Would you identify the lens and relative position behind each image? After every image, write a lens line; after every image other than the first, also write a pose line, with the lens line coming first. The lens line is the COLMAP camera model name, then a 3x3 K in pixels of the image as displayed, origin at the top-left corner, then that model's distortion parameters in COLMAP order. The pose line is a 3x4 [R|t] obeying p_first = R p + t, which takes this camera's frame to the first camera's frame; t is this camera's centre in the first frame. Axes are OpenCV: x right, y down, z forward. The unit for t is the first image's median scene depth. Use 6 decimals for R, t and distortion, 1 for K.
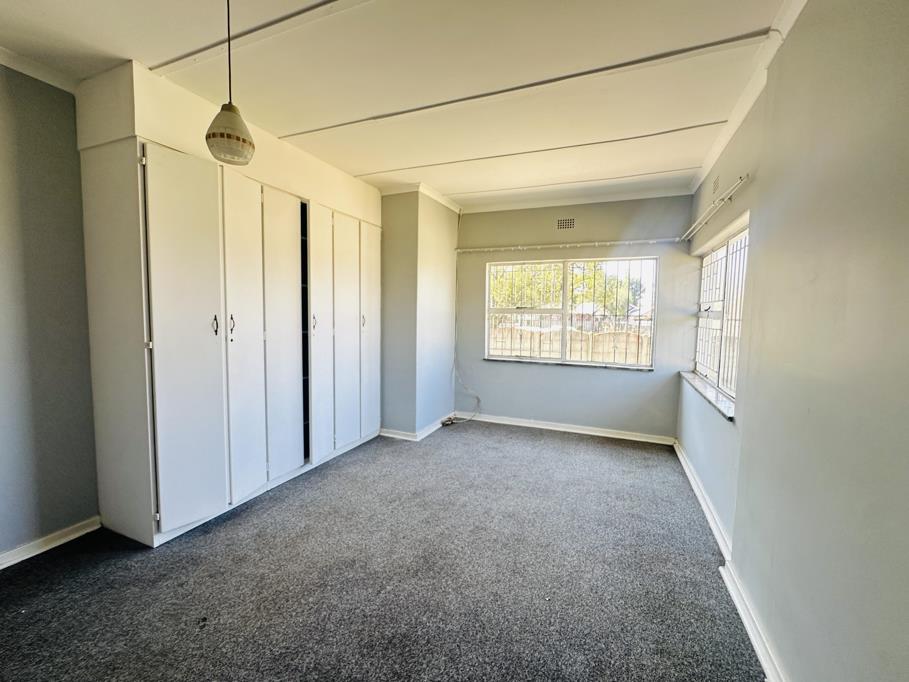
lens RADIAL K [[373.0, 0, 454.5], [0, 373.0, 341.0], [0, 0, 1]] dist [-0.000365, 0.000075]
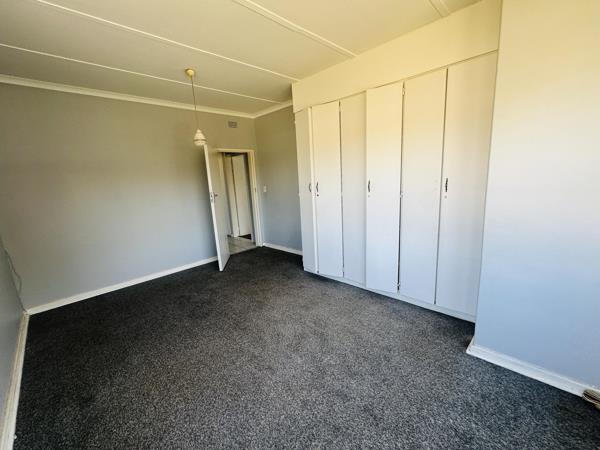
lens RADIAL K [[246.2, 0, 300.0], [0, 246.2, 225.0], [0, 0, 1]] dist [-0.000365, 0.000075]
pose [[-0.358229, 0.182962, -0.915531, 0.537573], [-0.022240, 0.978660, 0.204280, -0.089881], [0.933369, 0.093541, -0.346515, 1.082576]]
